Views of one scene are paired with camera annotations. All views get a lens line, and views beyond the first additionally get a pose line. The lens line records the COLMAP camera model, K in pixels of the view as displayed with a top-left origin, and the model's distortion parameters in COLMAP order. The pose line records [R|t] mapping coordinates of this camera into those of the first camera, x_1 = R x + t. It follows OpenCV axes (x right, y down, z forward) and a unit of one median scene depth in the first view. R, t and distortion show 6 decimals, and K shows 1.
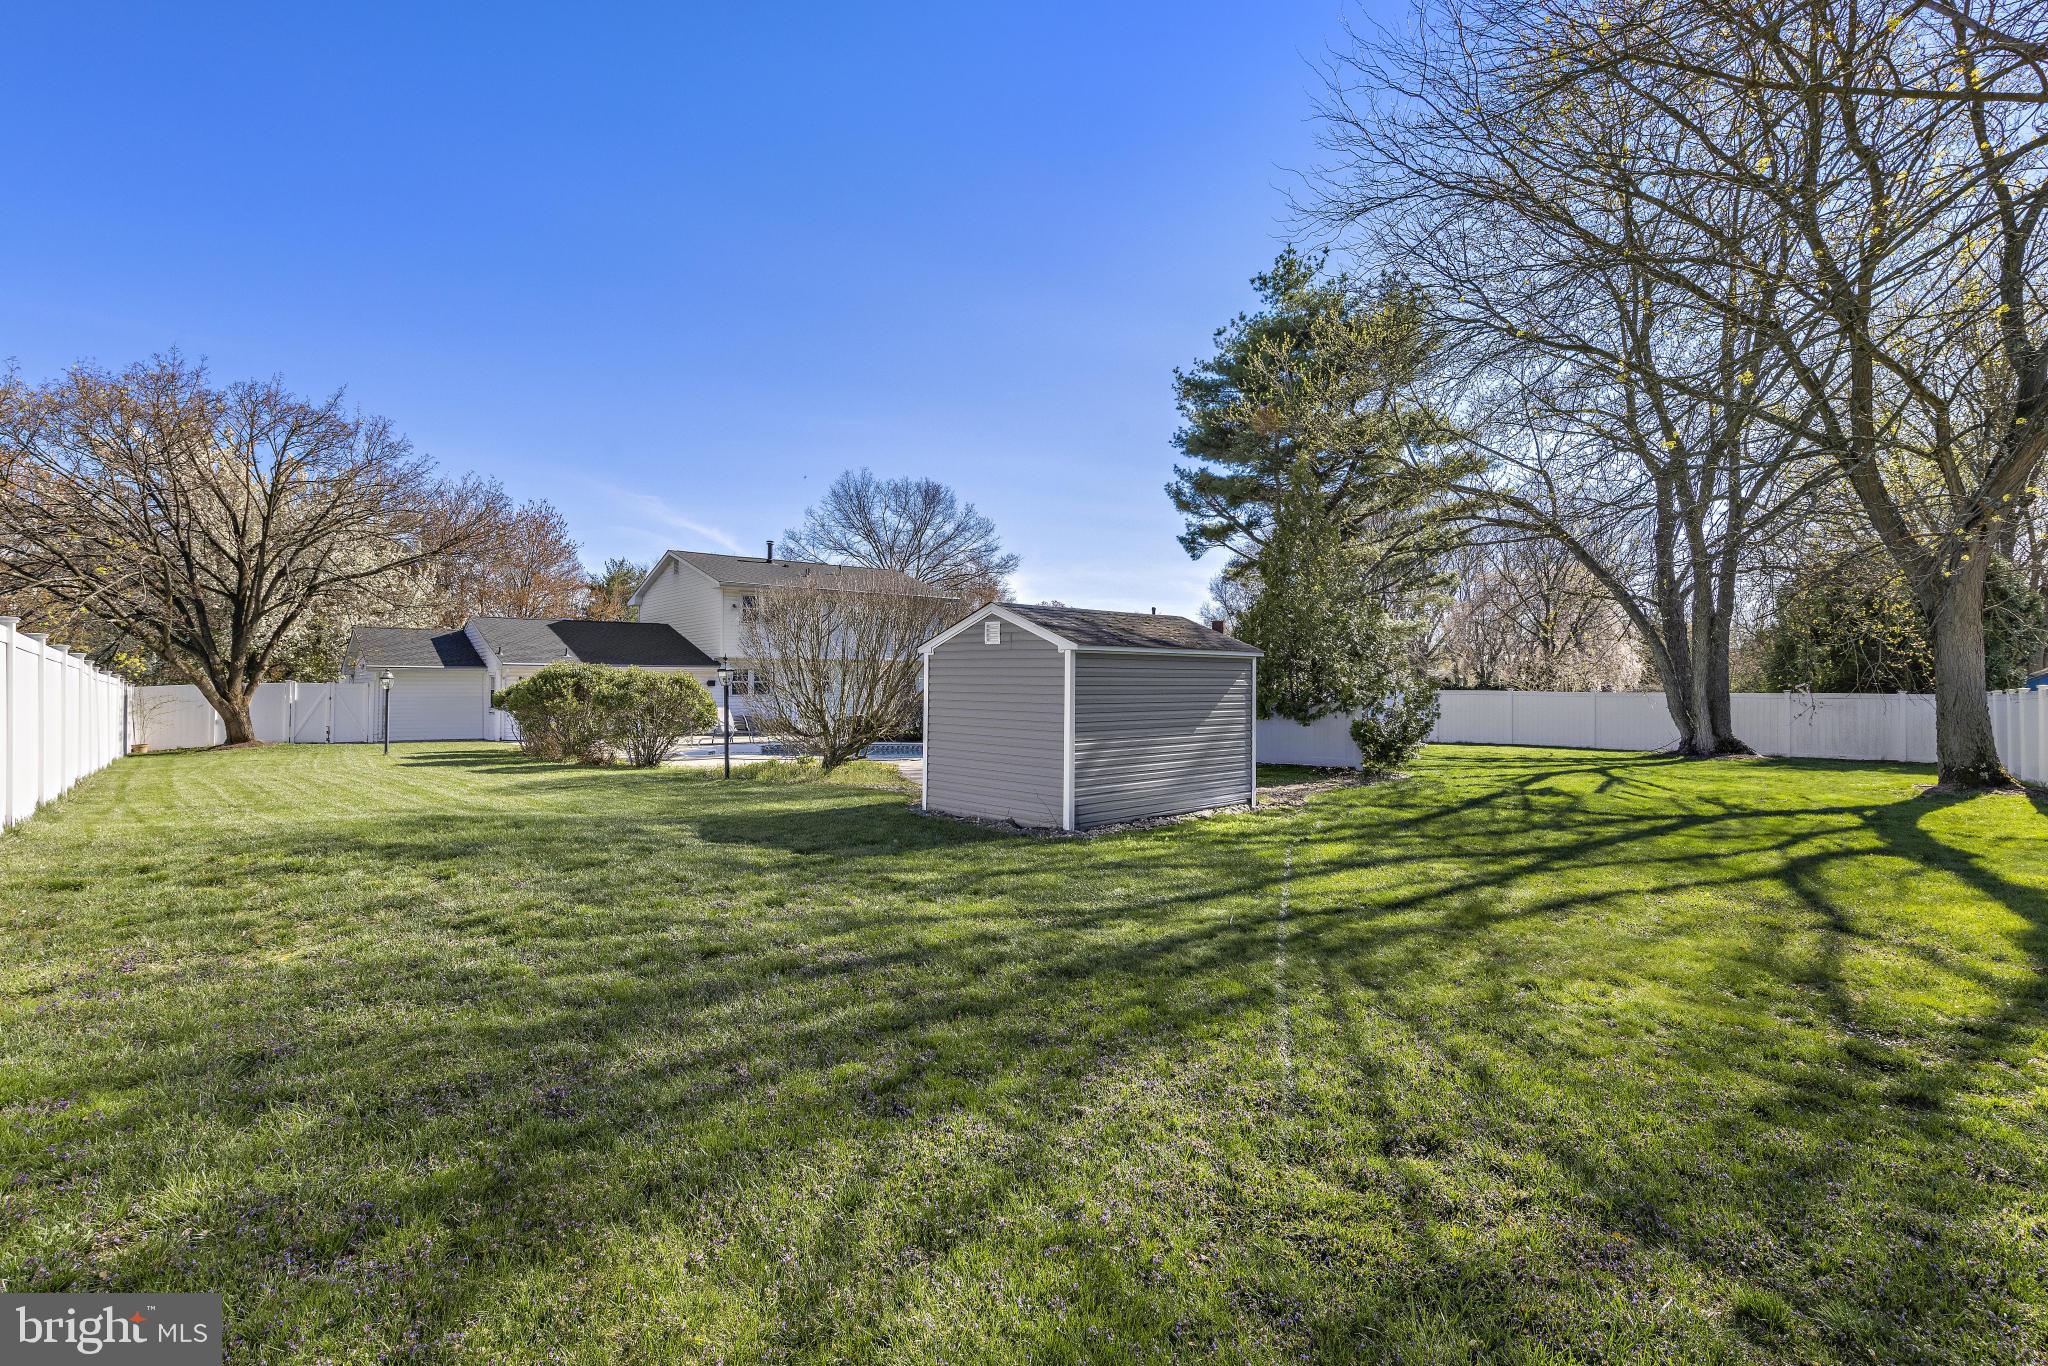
lens RADIAL K [[1006.3, 0, 1024.0], [0, 1006.3, 683.0], [0, 0, 1]] dist [-0.002903, -0.000080]
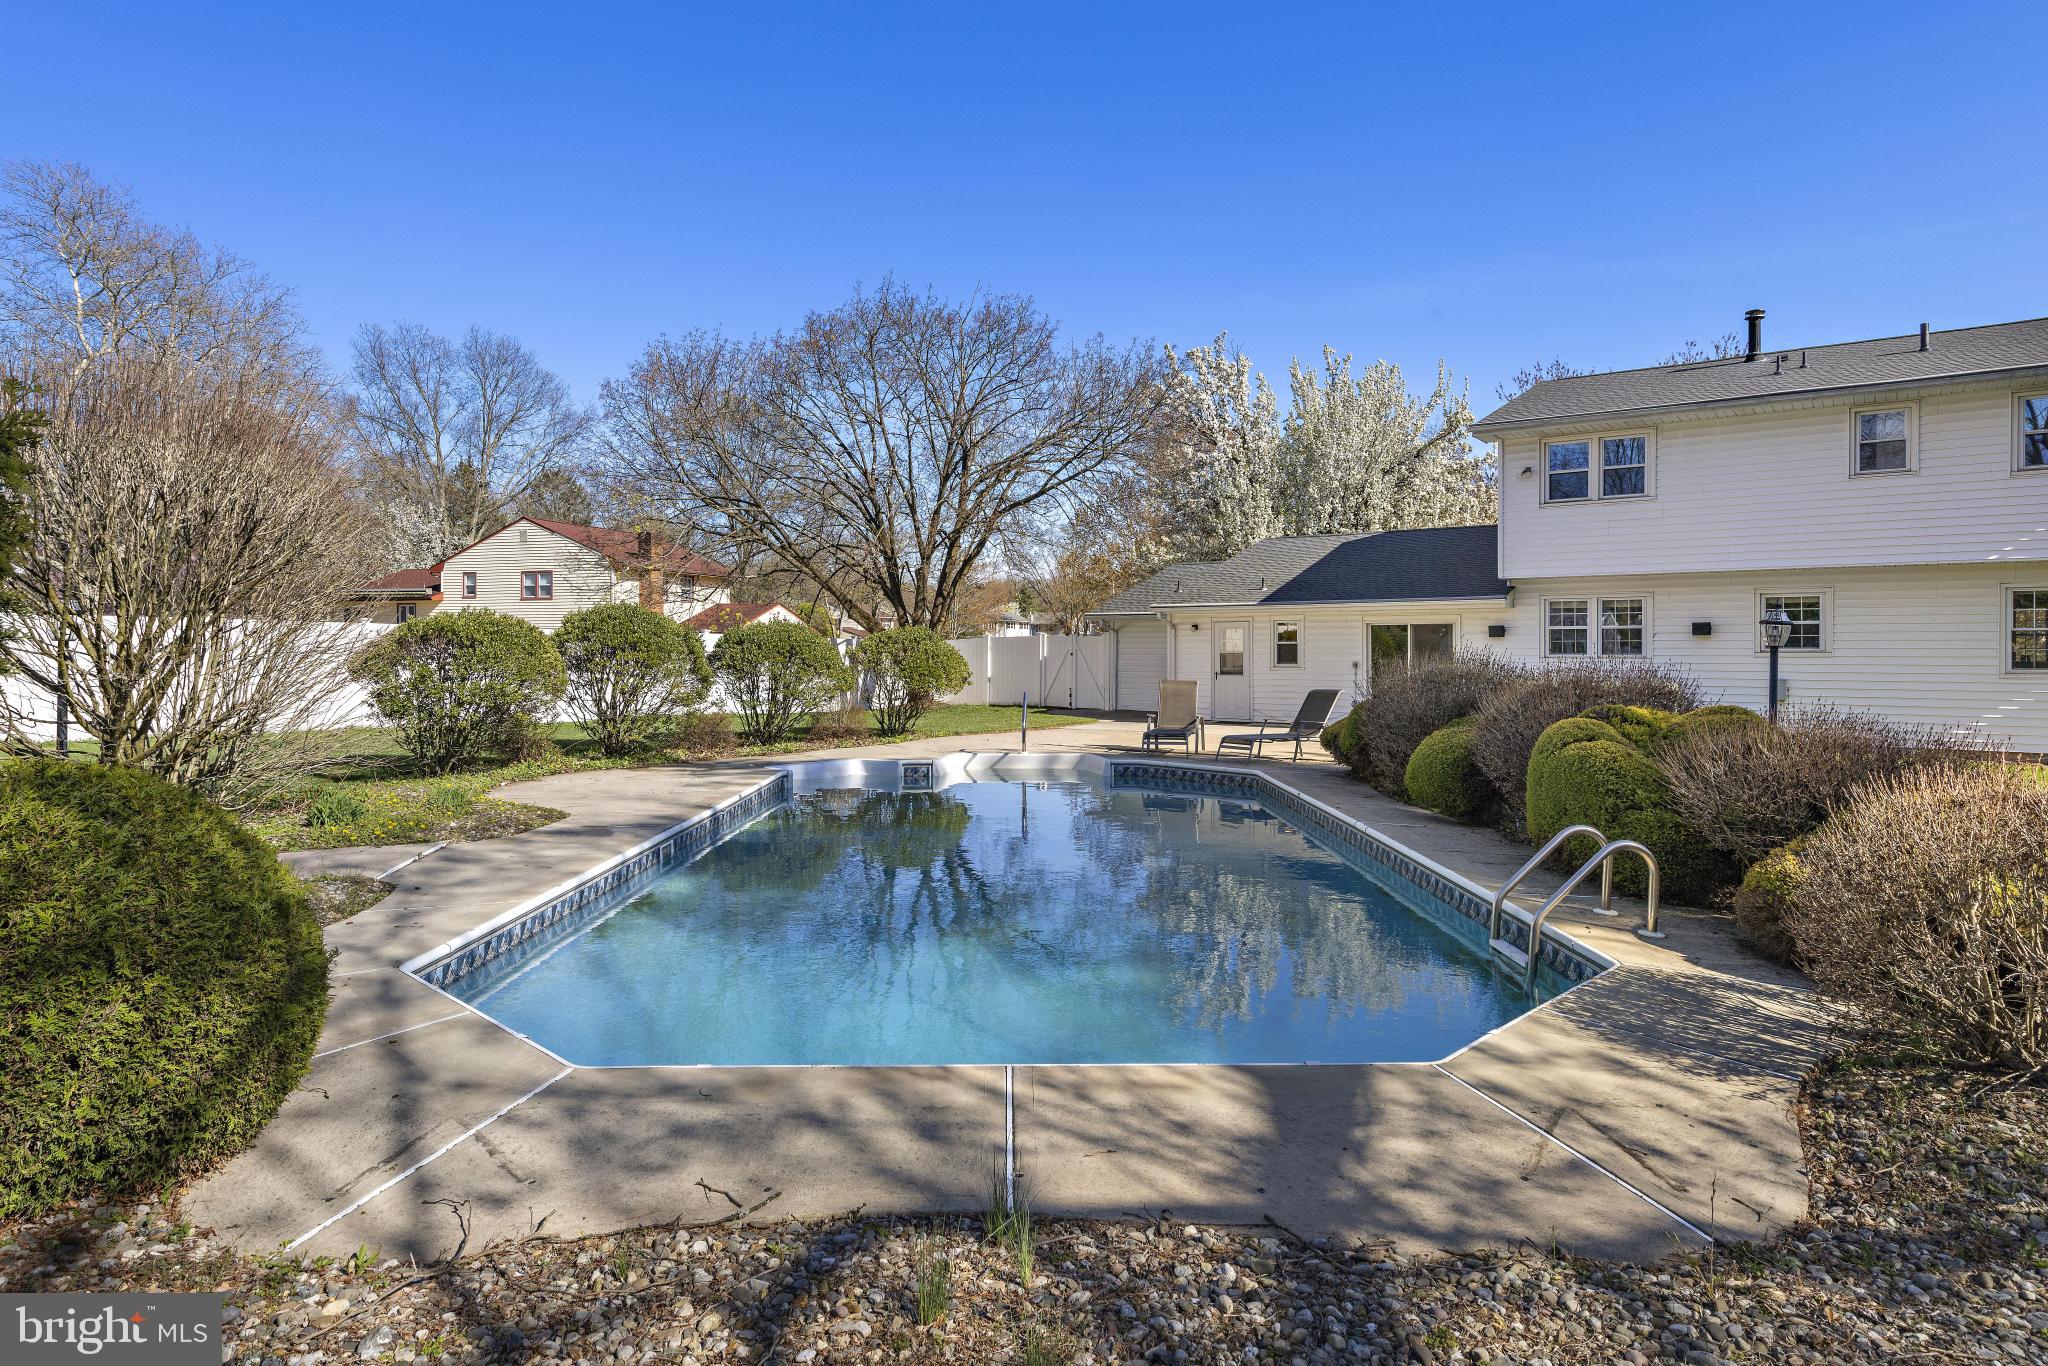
lens RADIAL K [[1178.0, 0, 1027.6], [0, 1178.0, 643.8], [0, 0, 1]] dist [0.004432, 0.003102]
pose [[0.234149, 0.002202, -0.972198, 0.183707], [0.009322, 0.999946, 0.004510, 0.001373], [0.972156, -0.010119, 0.234116, 0.560879]]
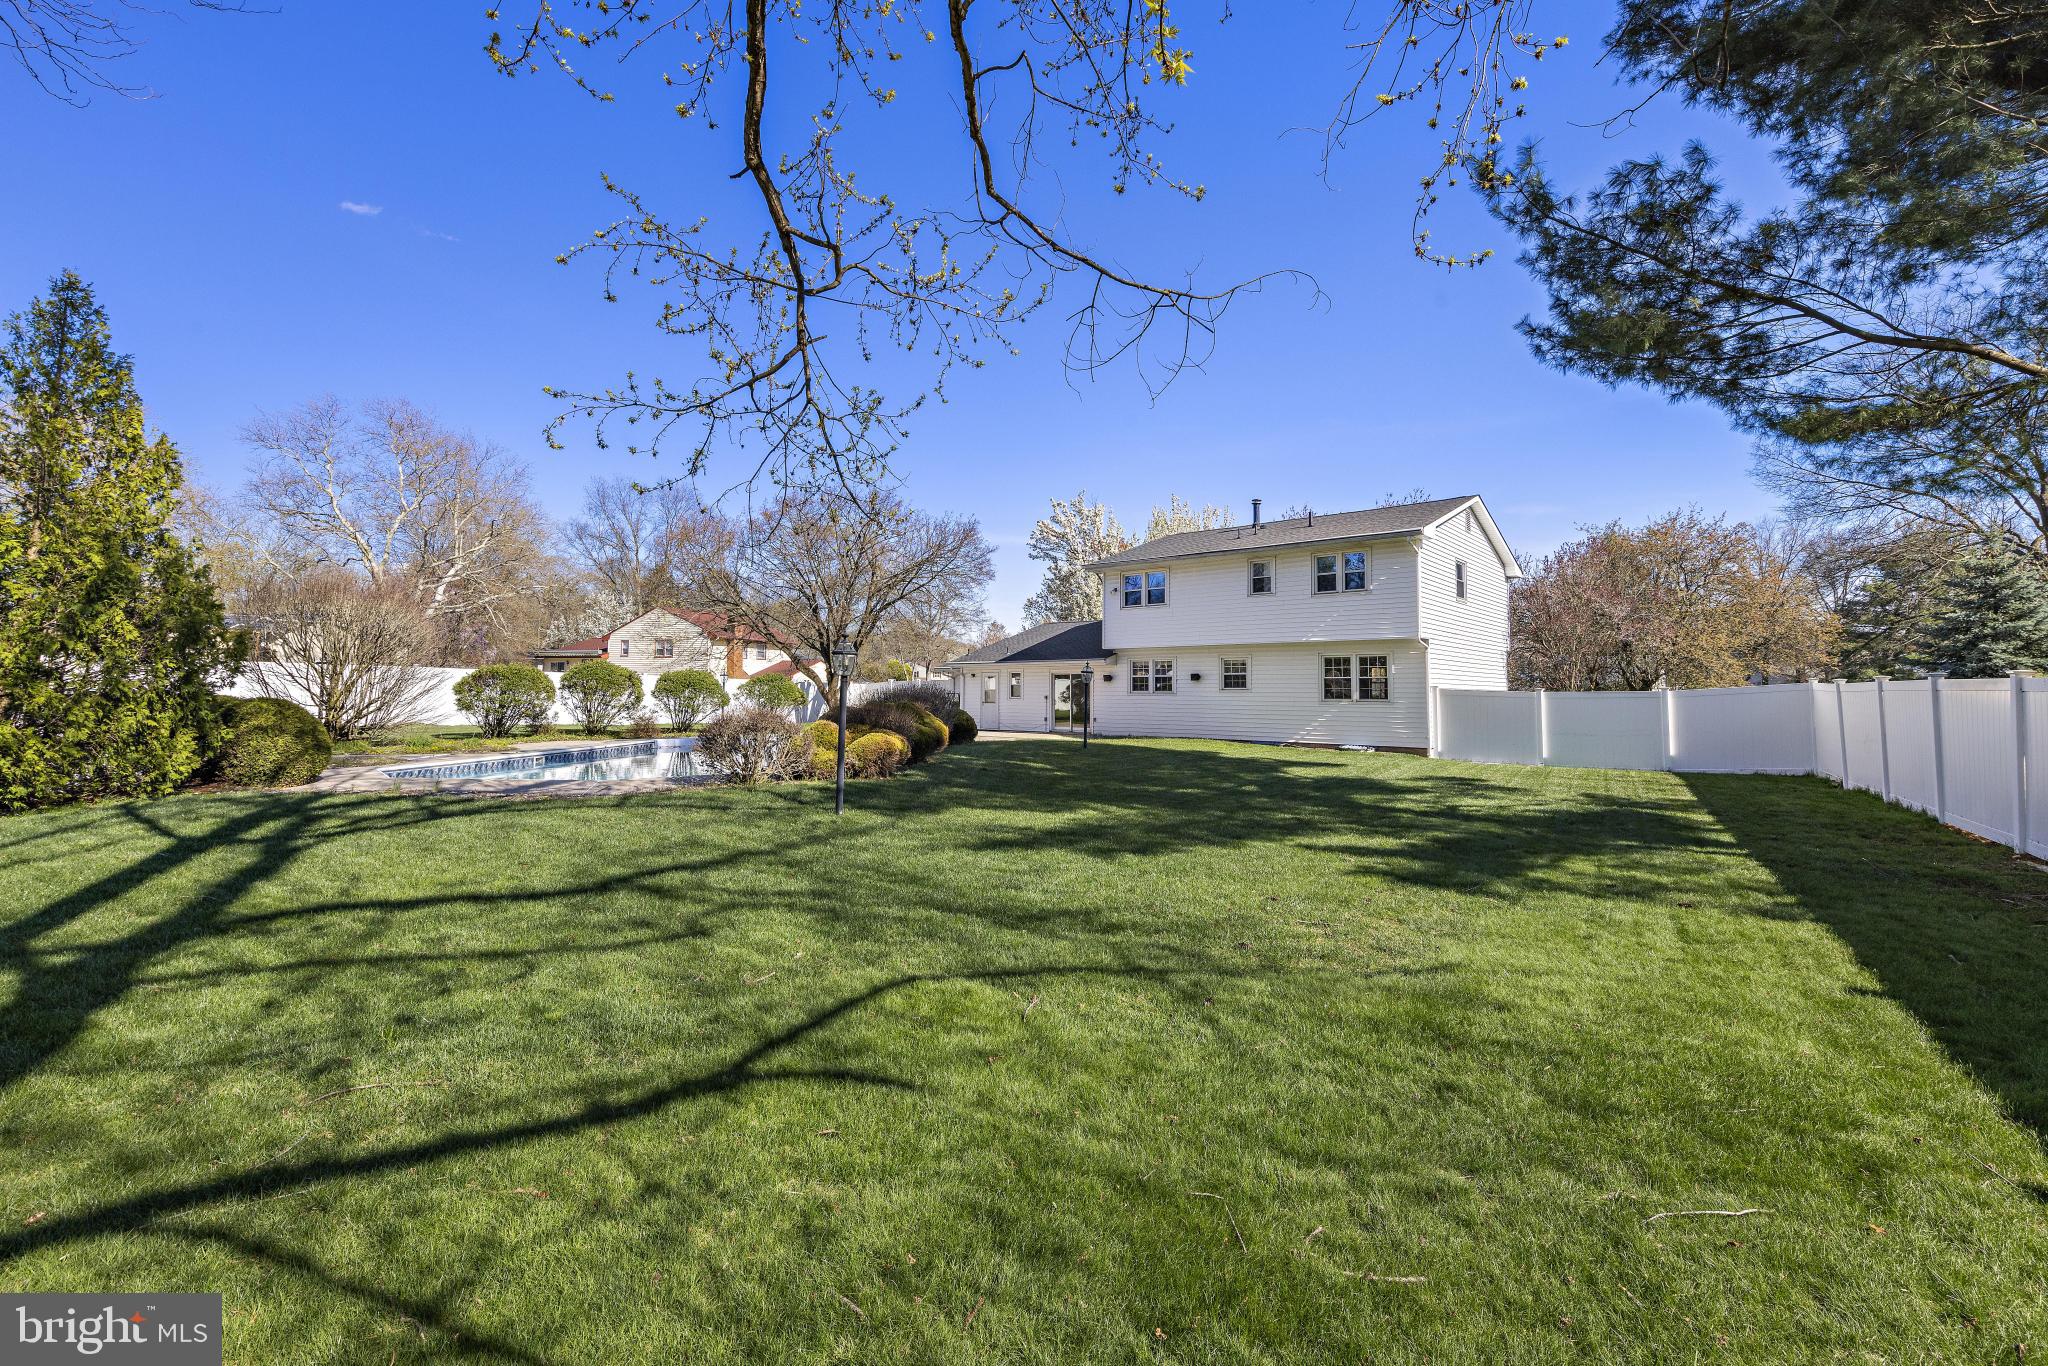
lens RADIAL K [[870.8, 0, 1032.8], [0, 870.8, 628.0], [0, 0, 1]] dist [0.000674, 0.000074]
pose [[0.169519, -0.066851, -0.983257, 0.393938], [0.003821, 0.997734, -0.067176, 0.006524], [0.985520, 0.007631, 0.169390, 0.709999]]
